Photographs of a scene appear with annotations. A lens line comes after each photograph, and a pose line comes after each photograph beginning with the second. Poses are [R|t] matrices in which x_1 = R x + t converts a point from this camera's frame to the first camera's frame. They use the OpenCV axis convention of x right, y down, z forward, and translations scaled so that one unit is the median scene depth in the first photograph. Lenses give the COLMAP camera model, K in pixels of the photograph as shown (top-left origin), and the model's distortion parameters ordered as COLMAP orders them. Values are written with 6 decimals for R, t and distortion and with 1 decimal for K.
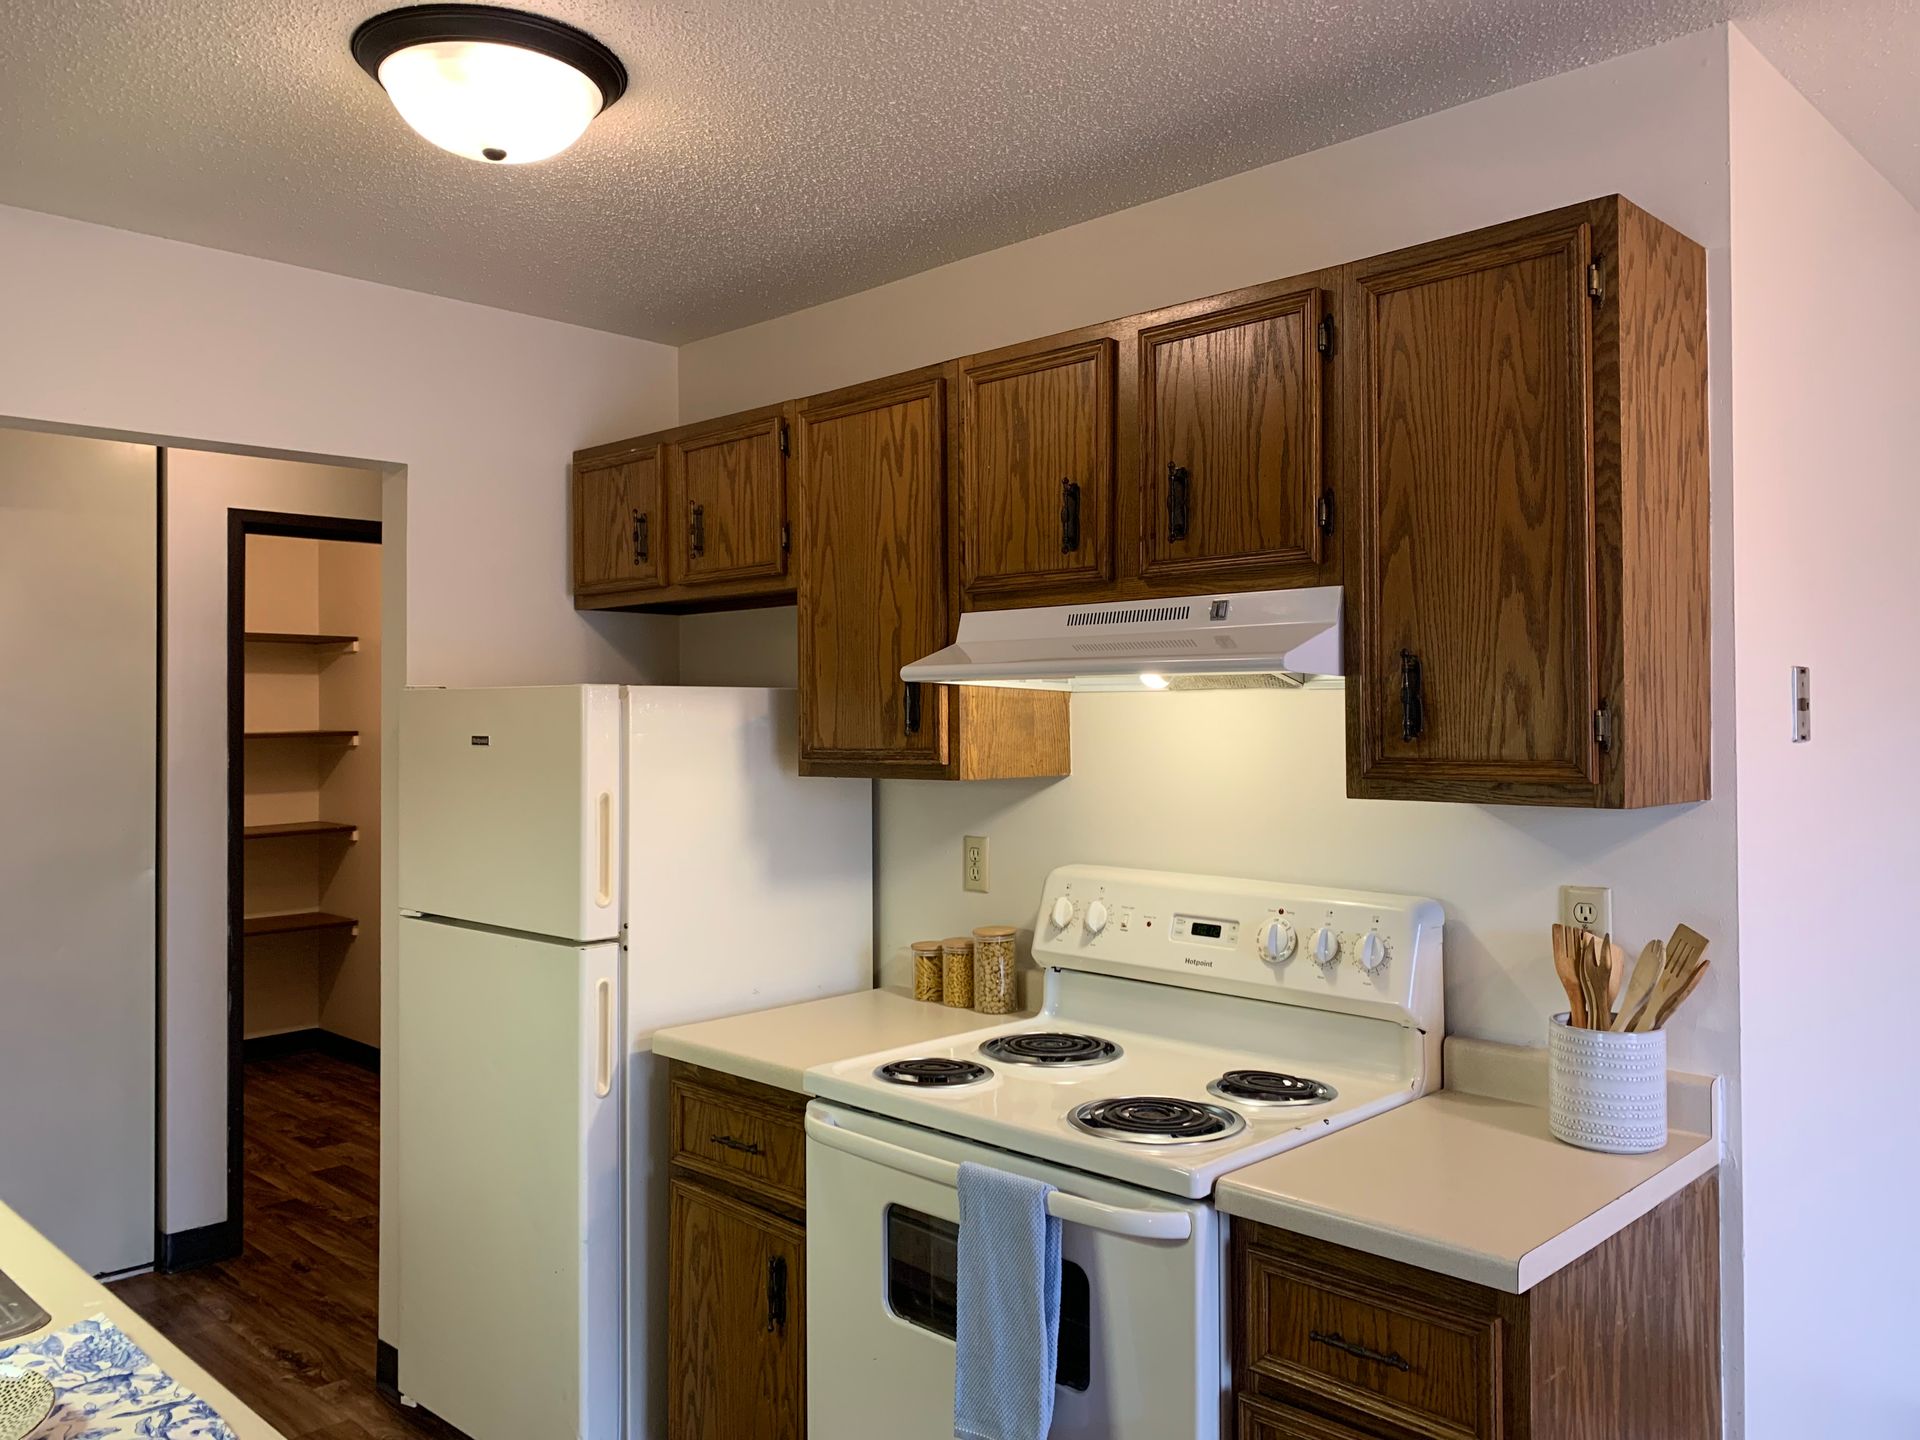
lens RADIAL K [[1459.3, 0, 994.0], [0, 1459.3, 697.9], [0, 0, 1]] dist [0.002962, -0.034572]
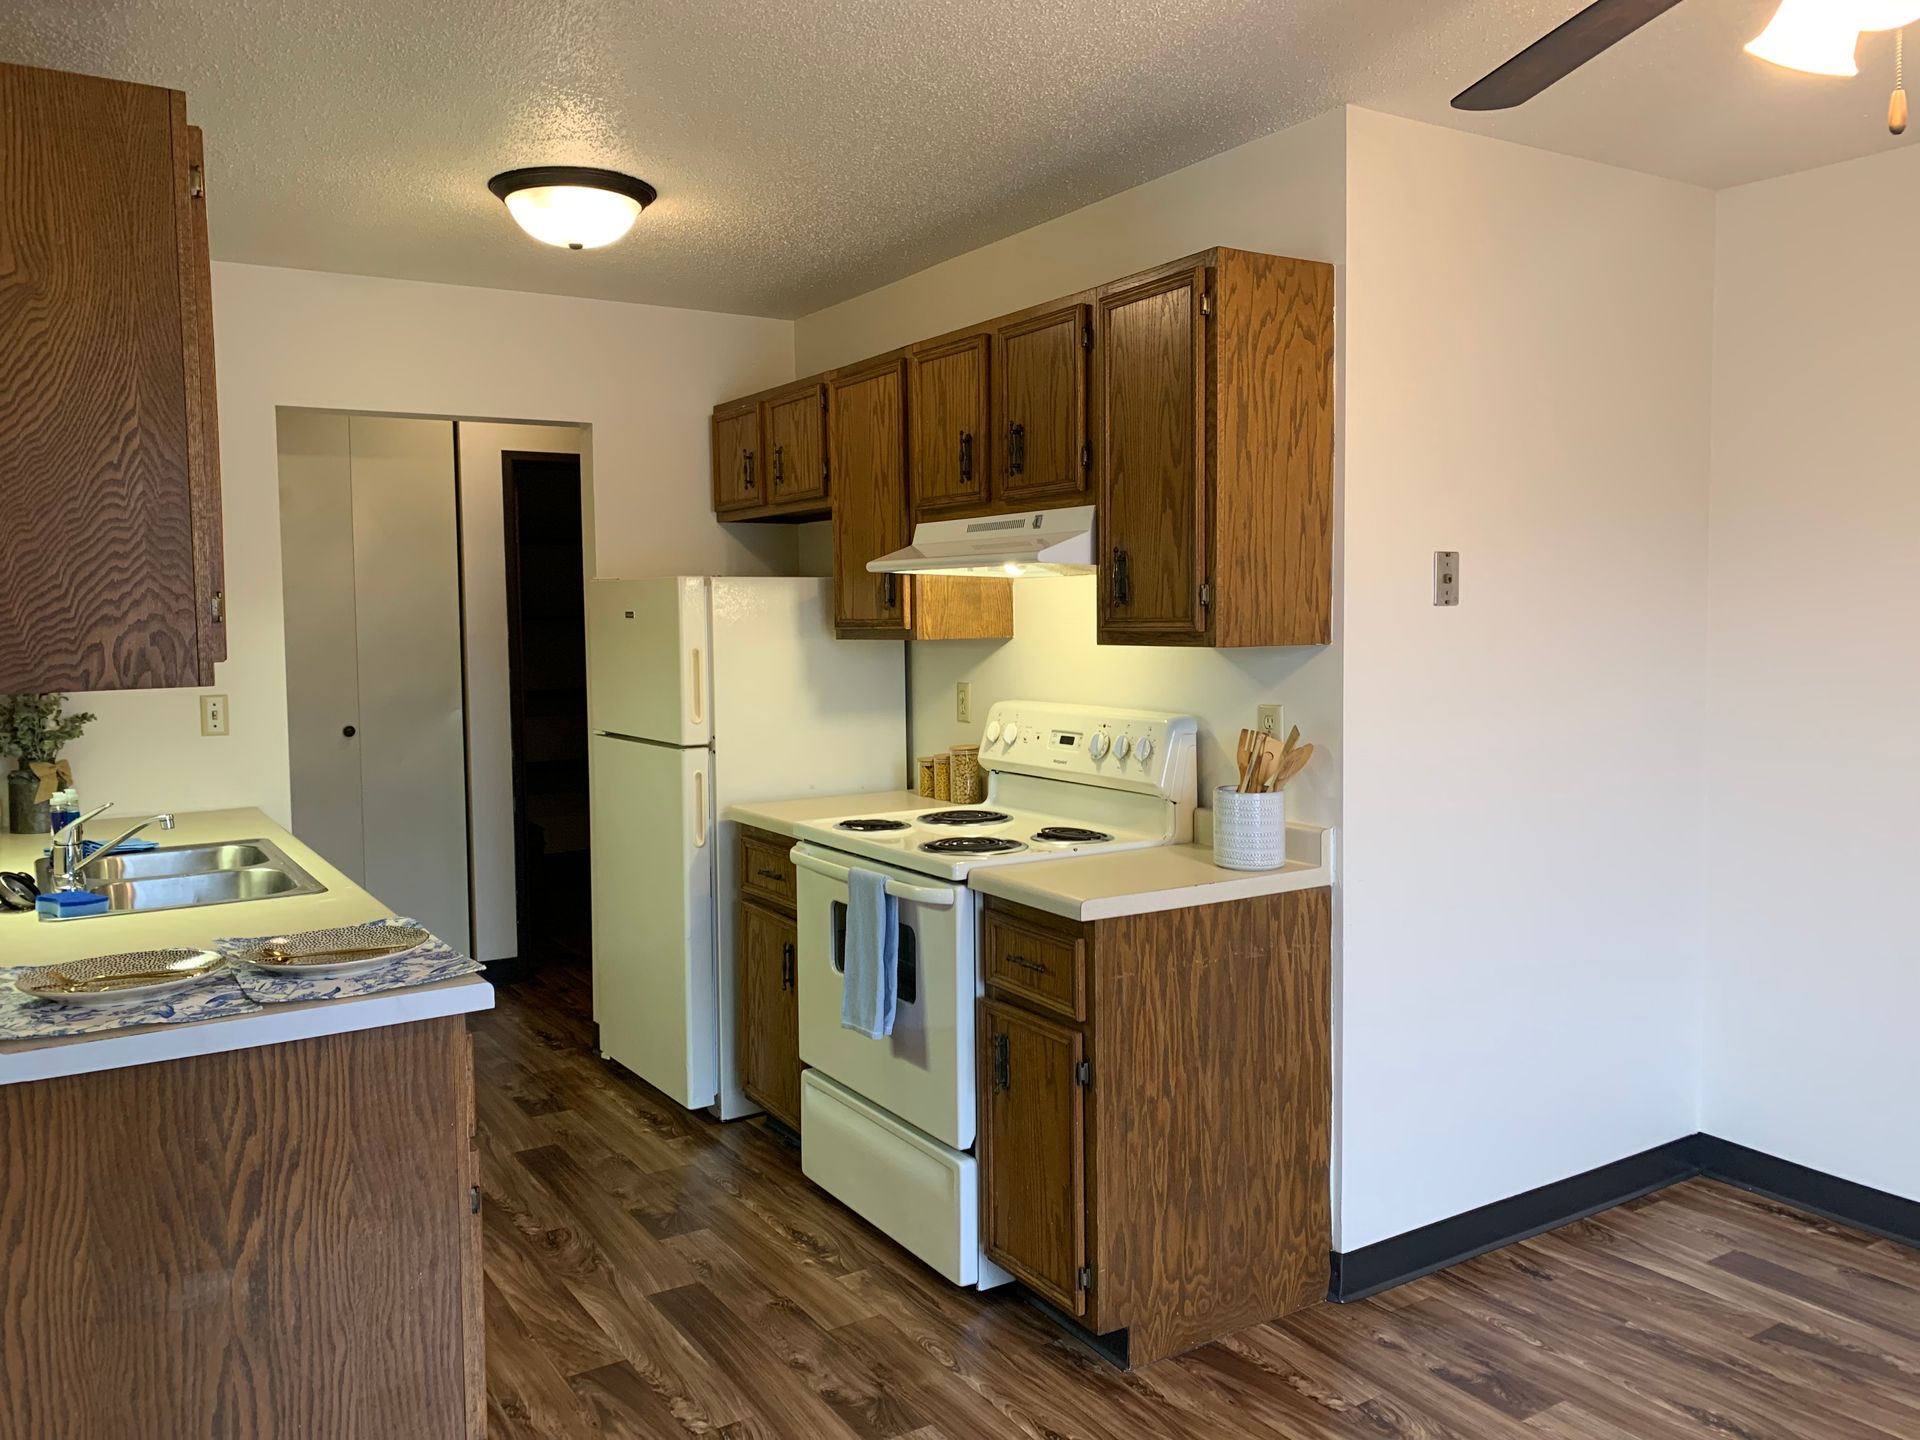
lens RADIAL K [[1459.3, 0, 962.4], [0, 1459.3, 710.2], [0, 0, 1]] dist [0.002962, -0.034572]
pose [[0.971250, 0.007705, -0.237936, 0.391407], [0.012604, 0.996410, 0.083716, 0.006092], [0.237727, -0.084308, 0.967666, -0.433381]]
